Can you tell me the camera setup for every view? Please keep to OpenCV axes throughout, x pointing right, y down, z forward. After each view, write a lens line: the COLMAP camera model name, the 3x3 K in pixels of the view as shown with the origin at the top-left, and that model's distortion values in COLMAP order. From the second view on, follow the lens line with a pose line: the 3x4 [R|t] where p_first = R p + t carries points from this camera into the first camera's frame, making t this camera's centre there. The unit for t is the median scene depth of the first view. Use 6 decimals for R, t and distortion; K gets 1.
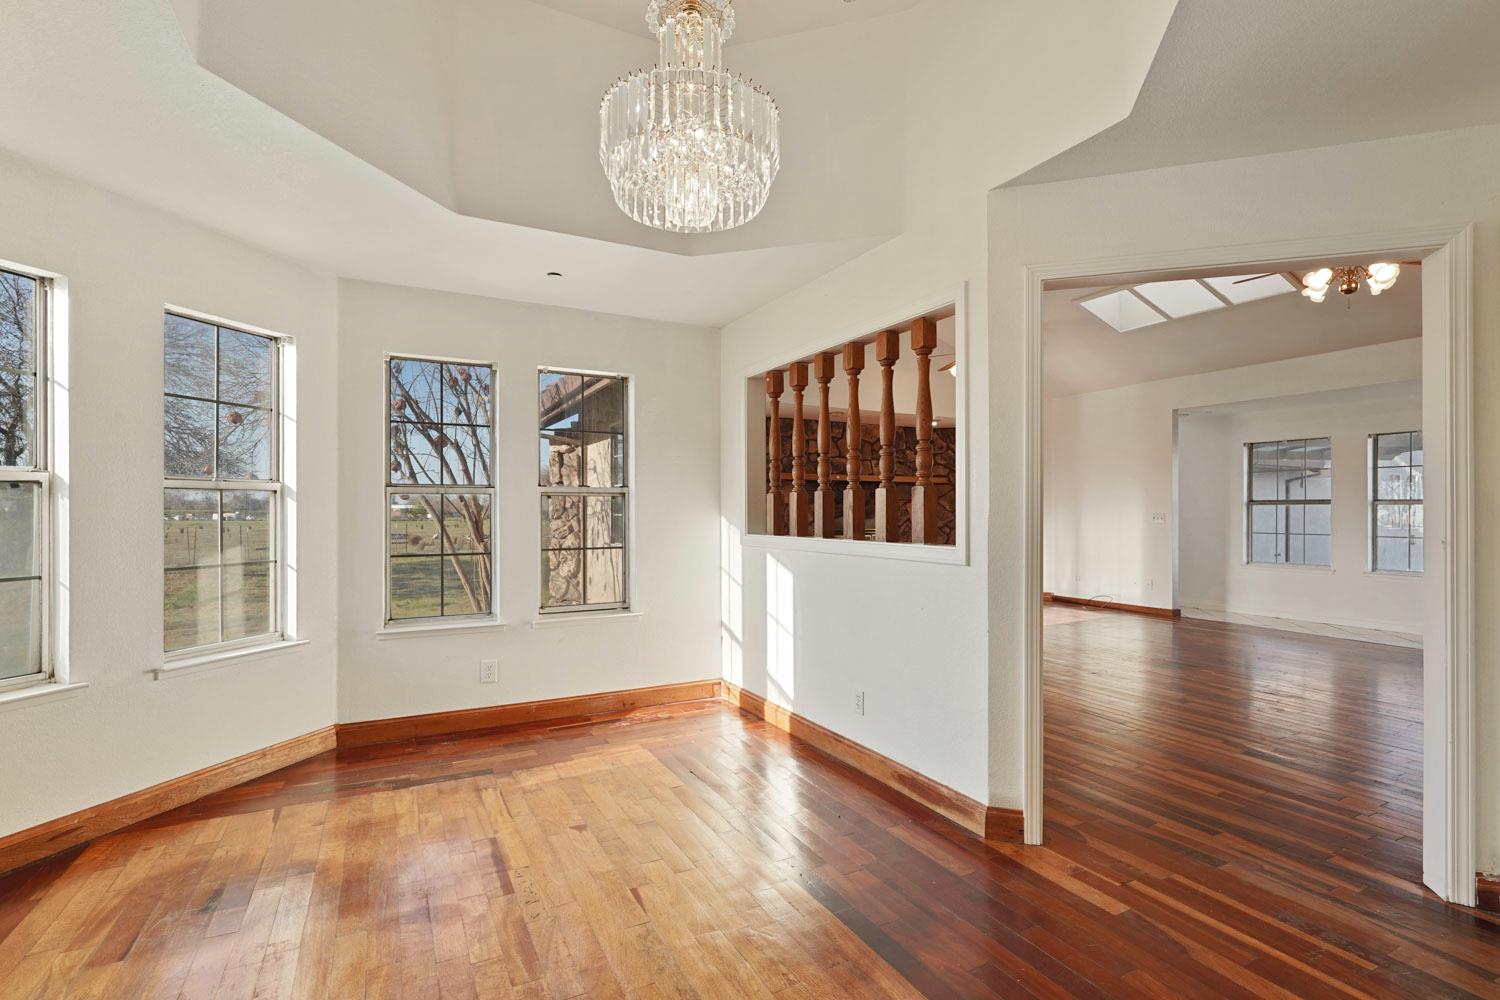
lens RADIAL K [[693.9, 0, 750.0], [0, 693.9, 513.3], [0, 0, 1]] dist [0.003604, 0.000723]
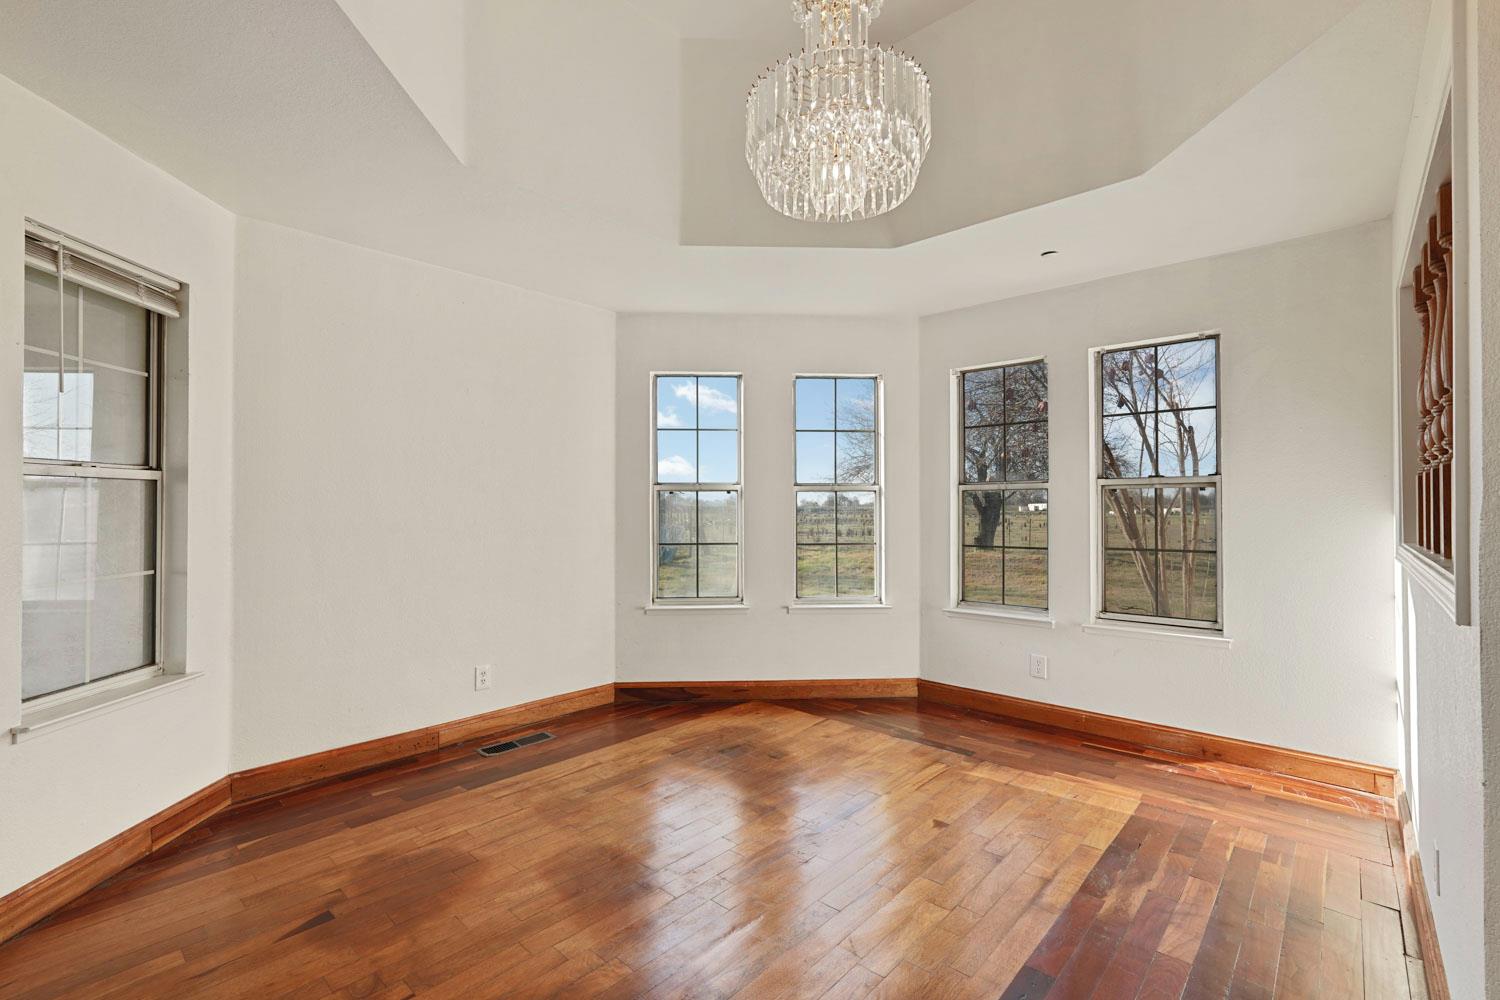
lens RADIAL K [[674.5, 0, 748.7], [0, 674.5, 495.8], [0, 0, 1]] dist [-0.005631, 0.006363]
pose [[0.350225, -0.010229, -0.936610, 0.405179], [0.002000, 0.999946, -0.010173, -0.009044], [0.936664, 0.001690, 0.350226, 0.279274]]
